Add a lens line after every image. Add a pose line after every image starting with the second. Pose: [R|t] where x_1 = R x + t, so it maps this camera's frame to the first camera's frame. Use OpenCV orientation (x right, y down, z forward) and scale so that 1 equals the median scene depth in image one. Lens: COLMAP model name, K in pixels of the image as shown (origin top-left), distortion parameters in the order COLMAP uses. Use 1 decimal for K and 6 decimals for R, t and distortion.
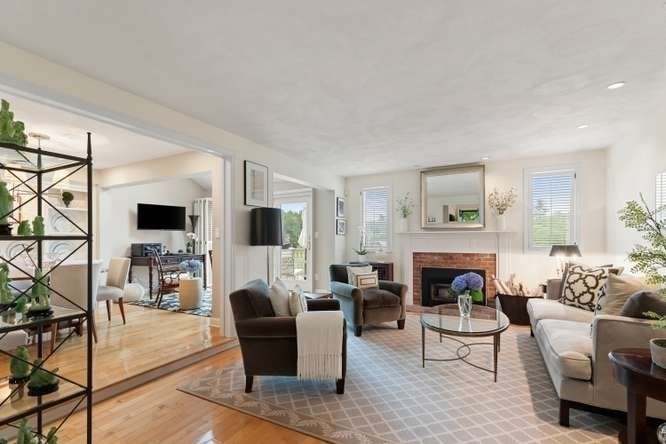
lens RADIAL K [[311.2, 0, 327.5], [0, 311.2, 233.1], [0, 0, 1]] dist [-0.000633, -0.000063]
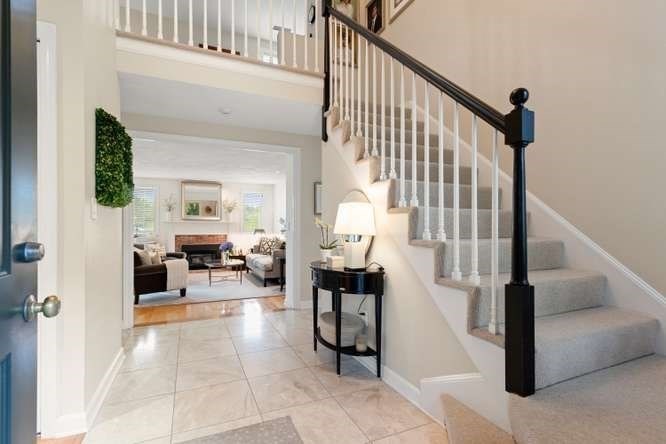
lens RADIAL K [[311.2, 0, 327.5], [0, 311.2, 233.1], [0, 0, 1]] dist [-0.000633, -0.000063]
pose [[0.607778, -0.011804, 0.794020, -0.591151], [-0.019831, 0.999352, 0.030036, -0.008573], [-0.793860, -0.034001, 0.607150, -0.609405]]
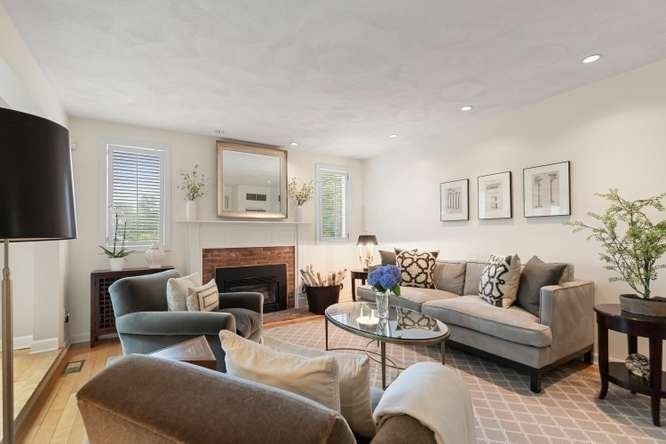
lens RADIAL K [[306.0, 0, 330.0], [0, 306.0, 227.8], [0, 0, 1]] dist [0.002669, 0.000058]
pose [[0.495762, 0.015809, 0.868314, -0.256232], [-0.009762, 0.999873, -0.012631, 0.023667], [-0.868403, -0.002215, 0.495853, 0.496747]]
